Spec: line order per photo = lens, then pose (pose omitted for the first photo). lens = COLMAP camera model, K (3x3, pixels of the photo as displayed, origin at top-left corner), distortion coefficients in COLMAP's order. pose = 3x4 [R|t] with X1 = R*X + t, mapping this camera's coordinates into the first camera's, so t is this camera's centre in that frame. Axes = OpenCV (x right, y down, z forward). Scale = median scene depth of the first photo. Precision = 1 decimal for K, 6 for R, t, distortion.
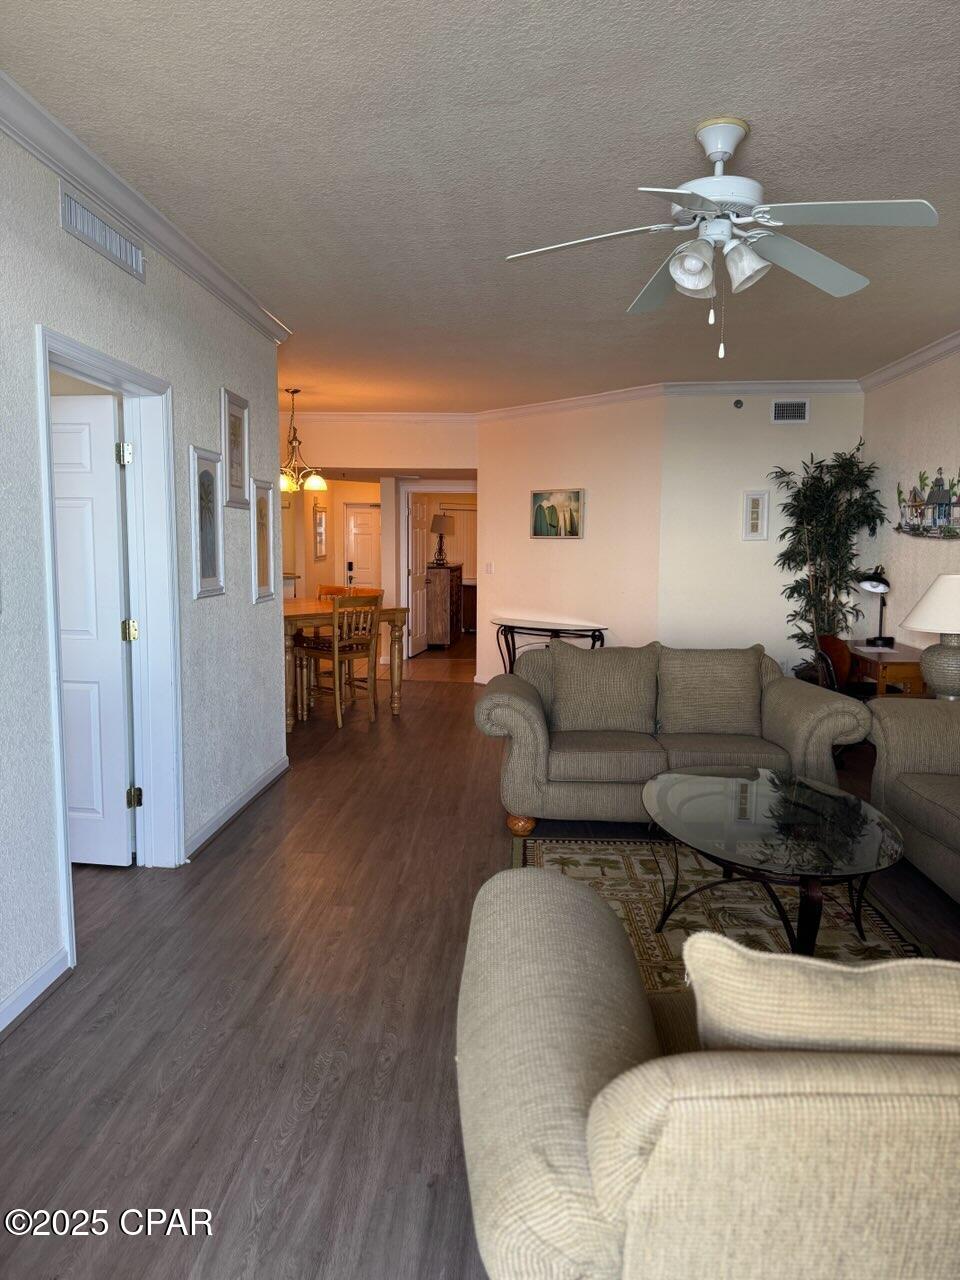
lens RADIAL K [[895.4, 0, 476.4], [0, 895.4, 646.3], [0, 0, 1]] dist [0.082106, -0.112262]
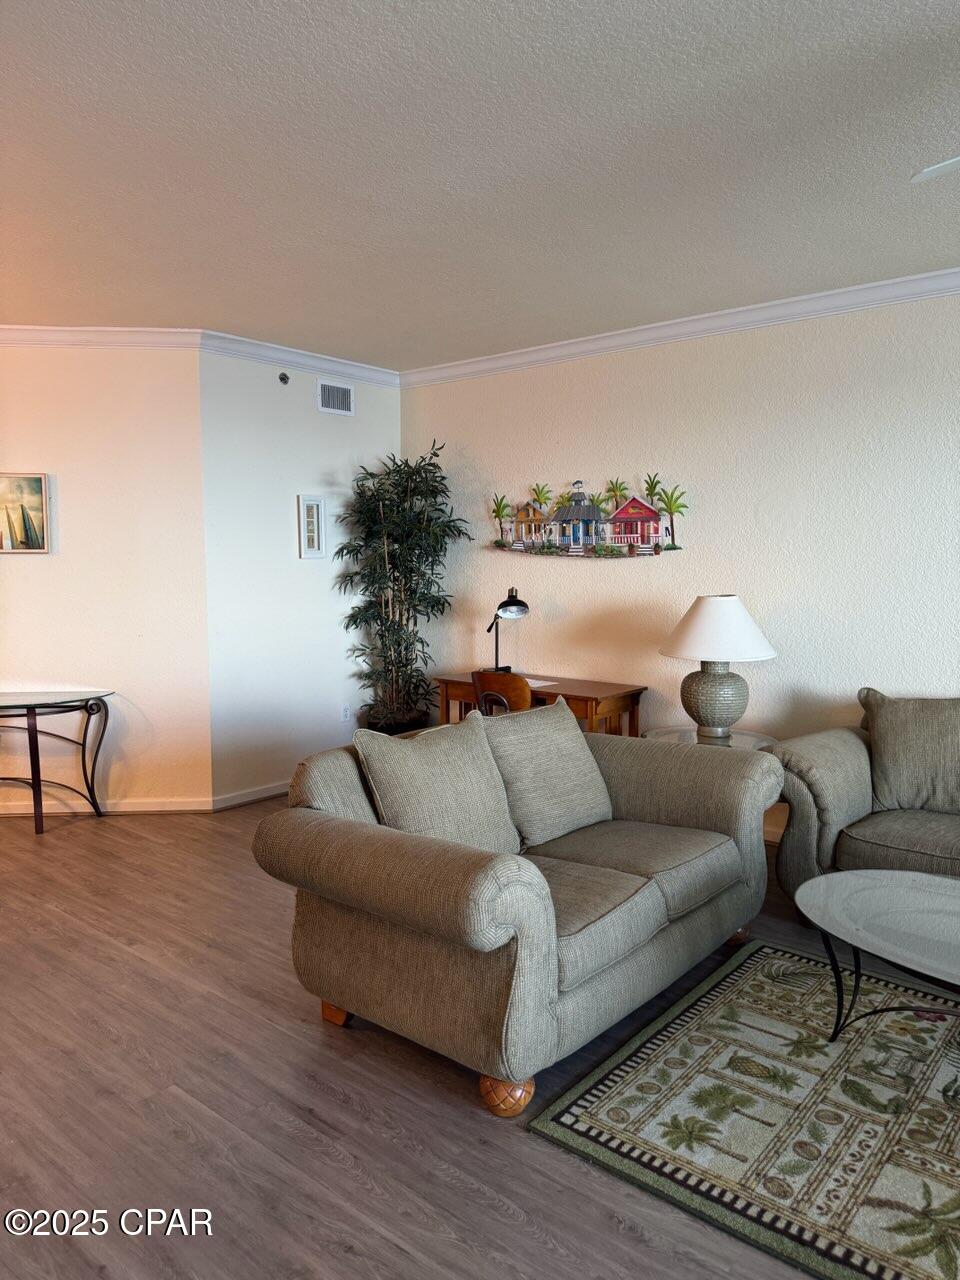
lens RADIAL K [[903.3, 0, 473.2], [0, 903.3, 640.2], [0, 0, 1]] dist [0.091146, -0.114211]
pose [[0.601197, -0.073648, 0.795699, -0.353063], [0.095511, 0.995228, 0.019952, -0.074799], [-0.793372, 0.064003, 0.605363, 0.635845]]
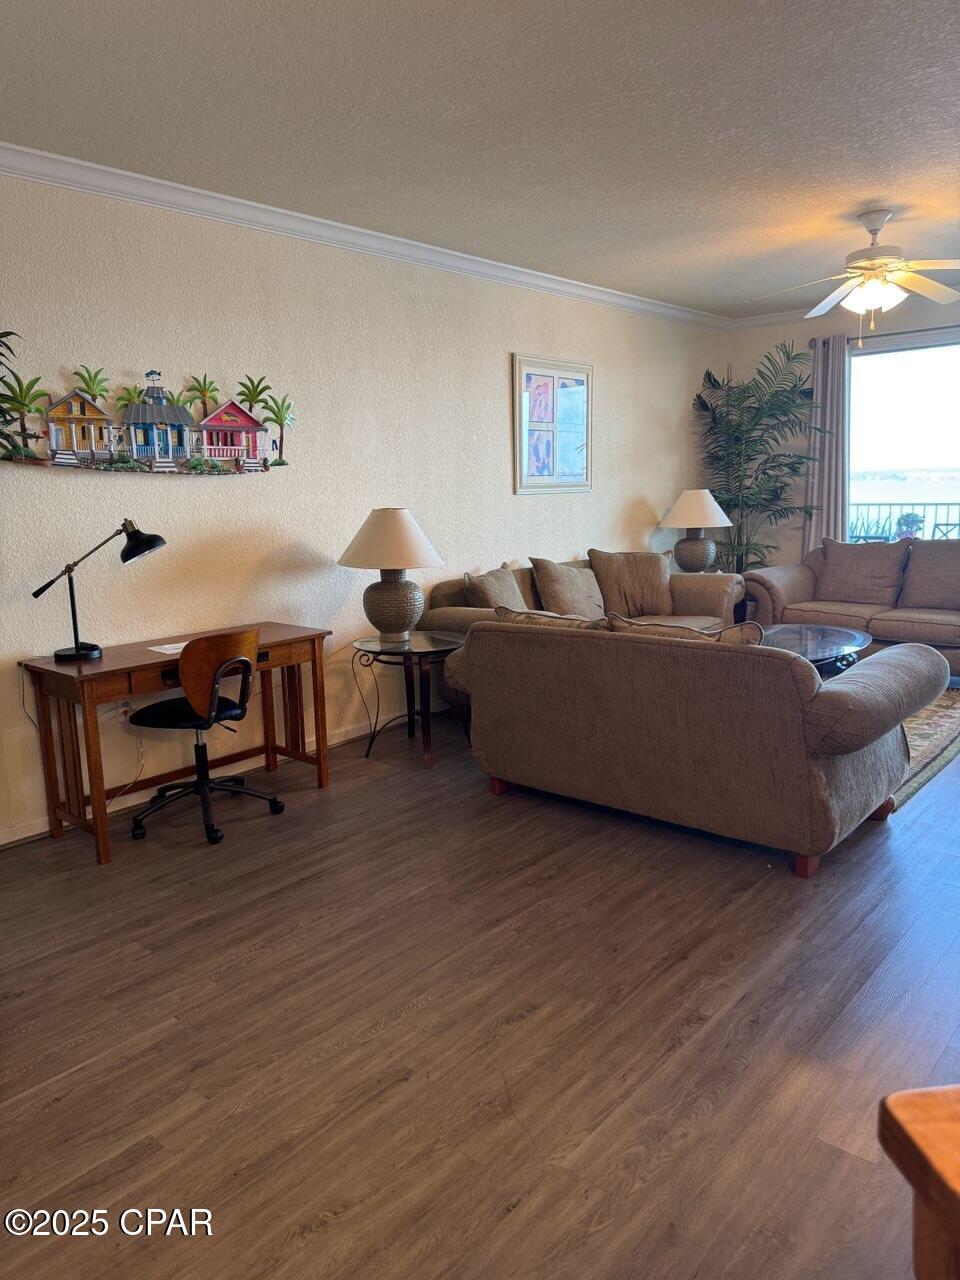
lens RADIAL K [[895.4, 0, 476.4], [0, 895.4, 646.3], [0, 0, 1]] dist [0.082106, -0.112262]
pose [[-0.790448, -0.091972, 0.605585, -0.138204], [0.098501, 0.956710, 0.273868, -0.191732], [-0.604558, 0.276129, -0.747170, 1.706473]]
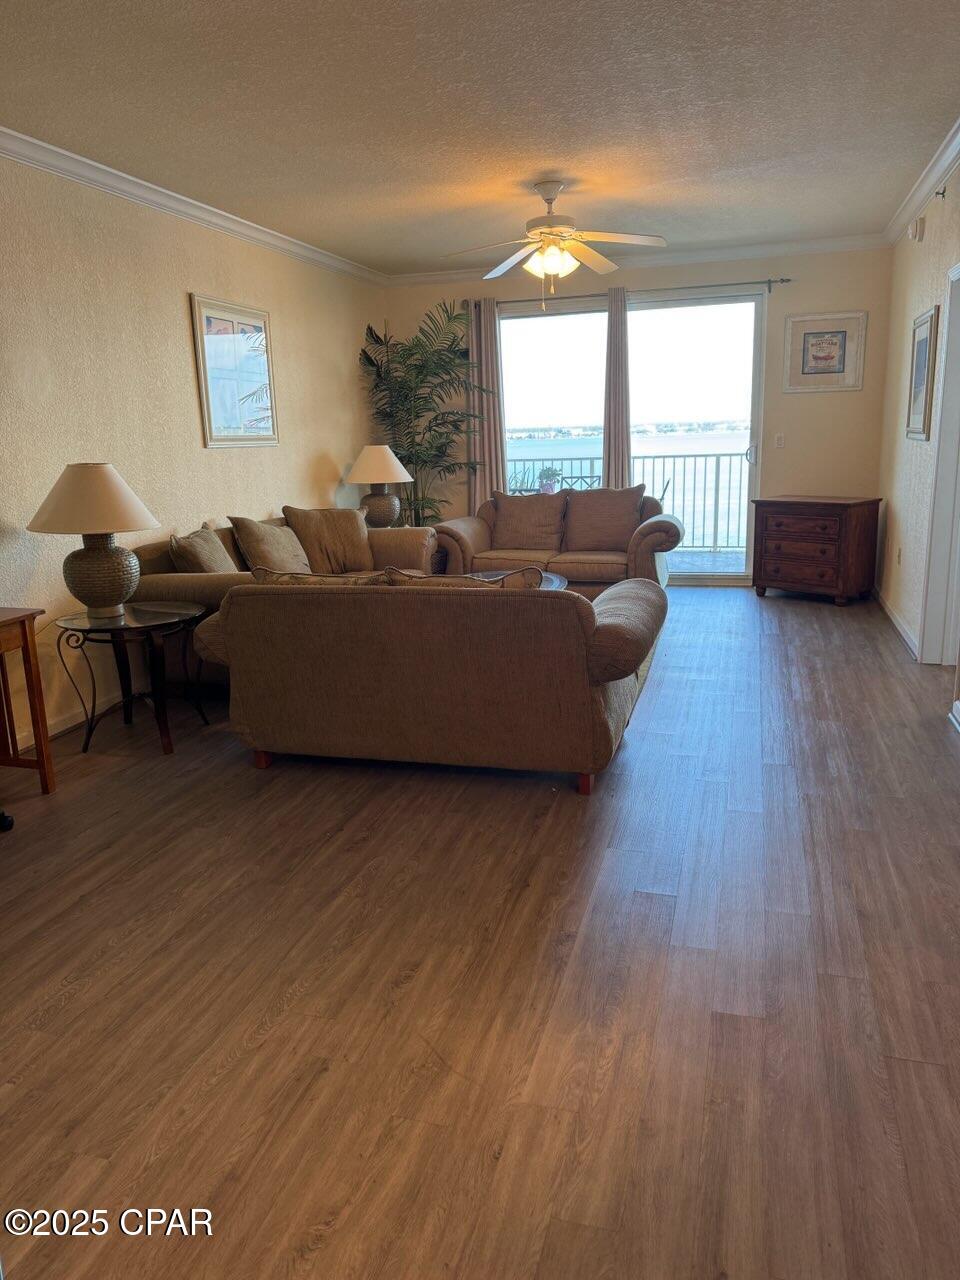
lens RADIAL K [[903.3, 0, 473.2], [0, 903.3, 640.2], [0, 0, 1]] dist [0.091146, -0.114211]
pose [[-0.975107, -0.027258, 0.220052, -0.010579], [0.050236, 0.939452, 0.338977, -0.194873], [-0.215968, 0.341594, -0.914697, 1.758579]]
